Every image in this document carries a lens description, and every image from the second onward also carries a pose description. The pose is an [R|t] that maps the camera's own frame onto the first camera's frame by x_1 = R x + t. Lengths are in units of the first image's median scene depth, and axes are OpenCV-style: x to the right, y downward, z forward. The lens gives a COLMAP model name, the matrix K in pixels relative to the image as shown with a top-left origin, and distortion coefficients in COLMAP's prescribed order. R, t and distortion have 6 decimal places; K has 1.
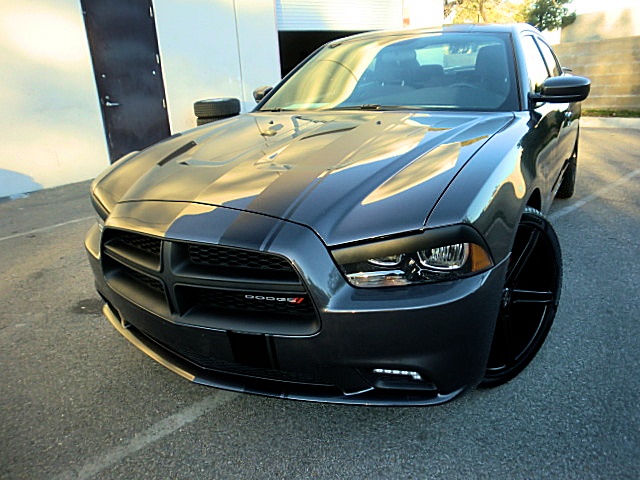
lens RADIAL K [[500.1, 0, 316.5], [0, 500.1, 236.7], [0, 0, 1]] dist [-0.132724, 0.149889]
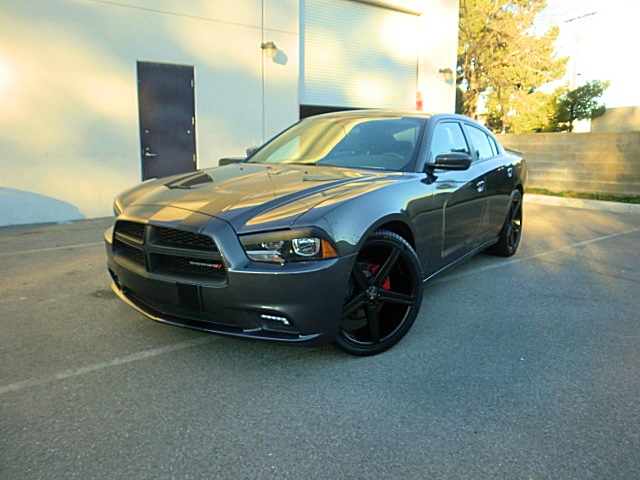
lens RADIAL K [[508.4, 0, 316.3], [0, 508.4, 233.2], [0, 0, 1]] dist [-0.135369, 0.176391]
pose [[0.993282, 0.084772, -0.078769, 0.296296], [-0.095314, 0.985342, -0.141479, 0.163493], [0.065621, 0.148037, 0.986802, -0.478900]]
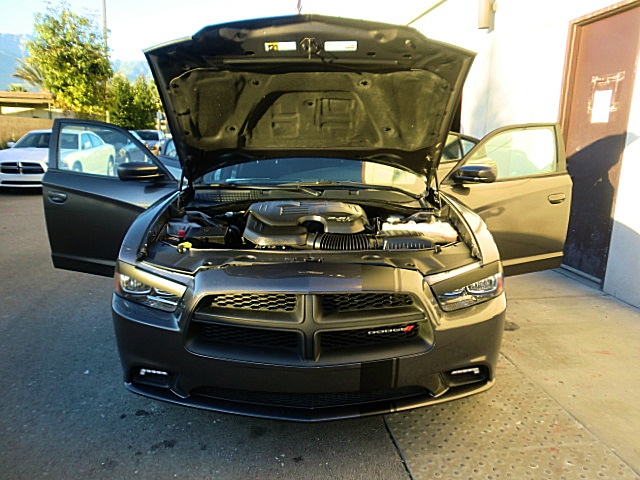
lens RADIAL K [[500.1, 0, 316.5], [0, 500.1, 236.7], [0, 0, 1]] dist [-0.132724, 0.149889]
pose [[0.850044, -0.041281, 0.525092, -0.665921], [0.112124, 0.988256, -0.103817, -0.002005], [-0.514640, 0.147124, 0.844690, -0.009006]]
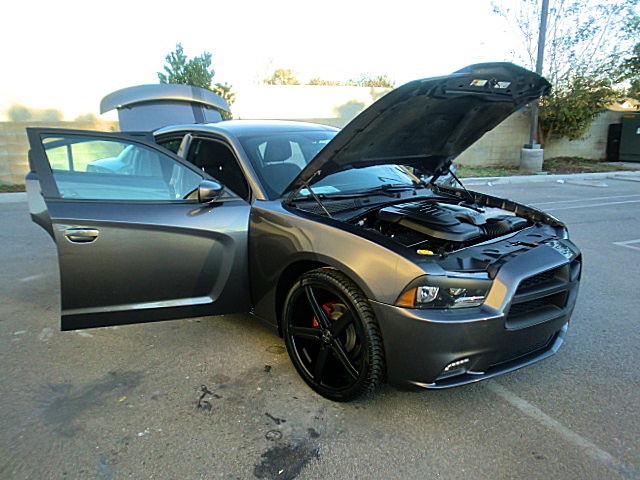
lens RADIAL K [[502.0, 0, 317.1], [0, 502.0, 236.7], [0, 0, 1]] dist [-0.133095, 0.156230]
pose [[0.275949, -0.158303, 0.948047, -1.588783], [0.283211, 0.955947, 0.077188, -0.342287], [-0.918501, 0.247197, 0.308625, 0.930916]]
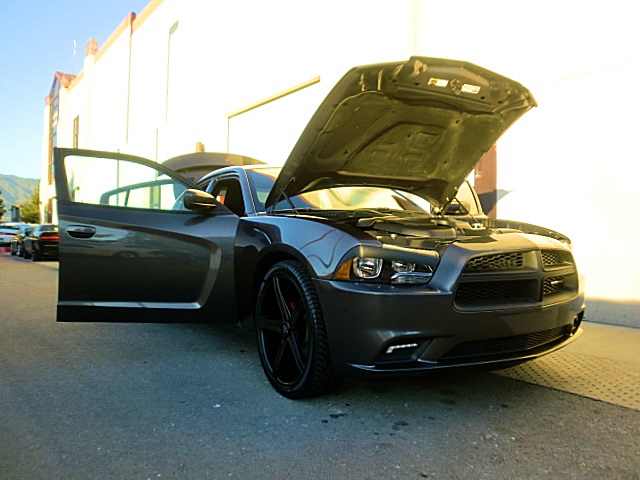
lens RADIAL K [[502.0, 0, 317.1], [0, 502.0, 236.7], [0, 0, 1]] dist [-0.133095, 0.156230]
pose [[0.475246, 0.060187, 0.877792, -1.489912], [0.258907, 0.943920, -0.204896, 0.078798], [-0.840897, 0.324642, 0.433012, 0.669545]]
